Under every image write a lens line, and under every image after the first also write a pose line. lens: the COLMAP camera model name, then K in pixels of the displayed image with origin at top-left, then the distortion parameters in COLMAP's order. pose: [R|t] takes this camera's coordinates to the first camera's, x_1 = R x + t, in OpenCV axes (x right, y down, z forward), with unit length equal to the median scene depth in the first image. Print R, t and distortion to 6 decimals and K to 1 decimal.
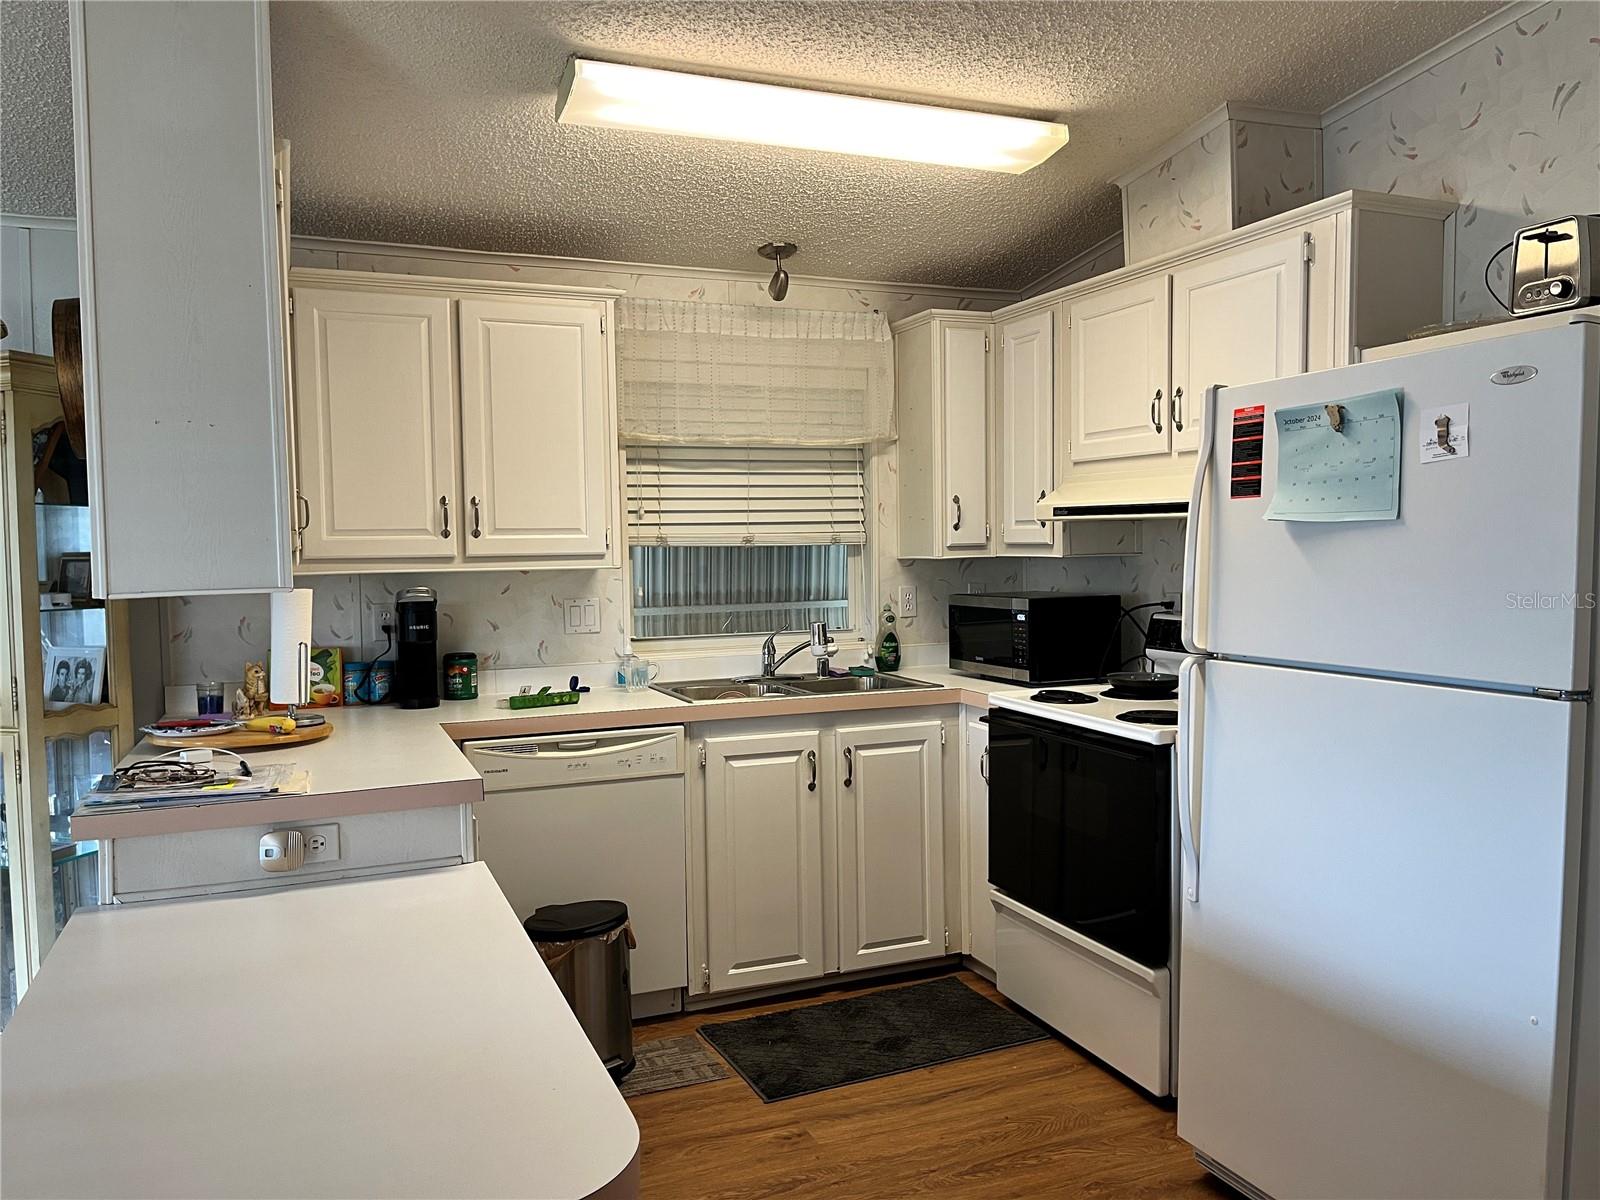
lens RADIAL K [[1199.2, 0, 808.1], [0, 1199.2, 604.2], [0, 0, 1]] dist [0.067980, -0.109457]
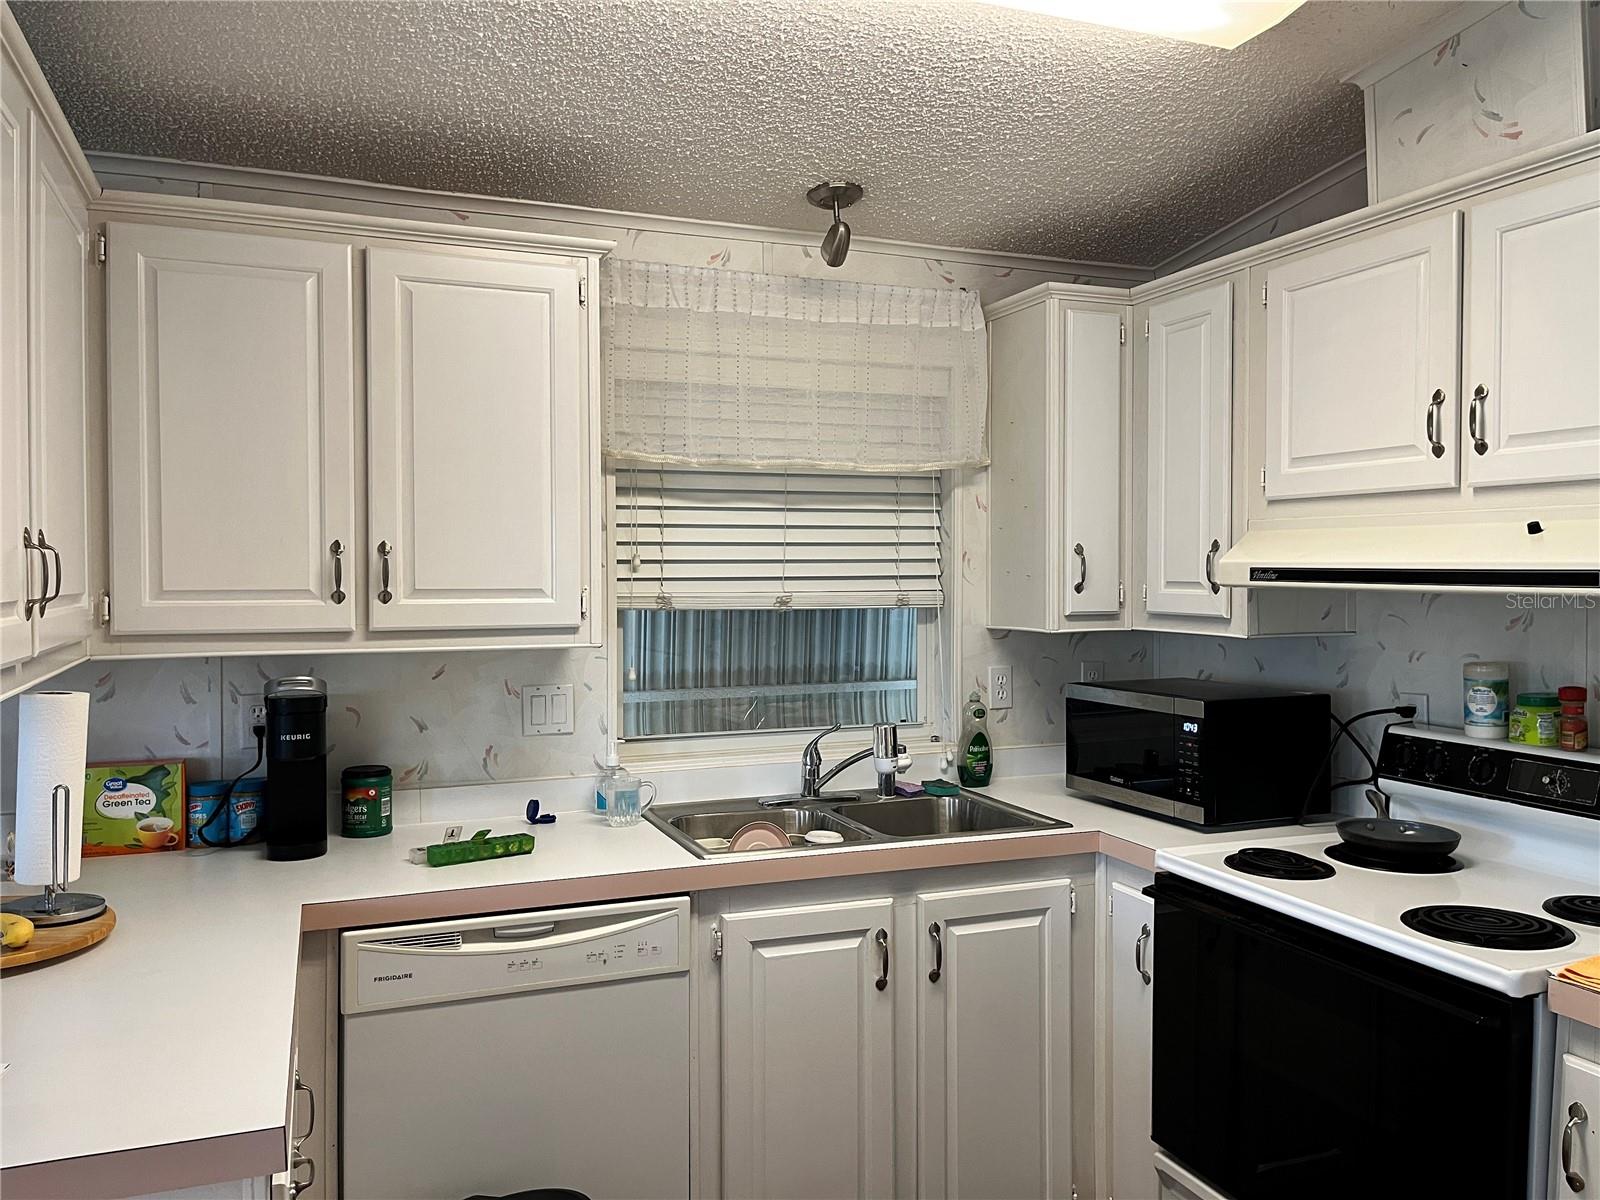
lens RADIAL K [[1245.7, 0, 791.8], [0, 1245.7, 594.8], [0, 0, 1]] dist [0.067835, -0.072977]
pose [[0.999627, 0.013655, -0.023645, -0.030577], [-0.014485, 0.999272, -0.035288, -0.034685], [0.023146, 0.035618, 0.999097, 0.280587]]
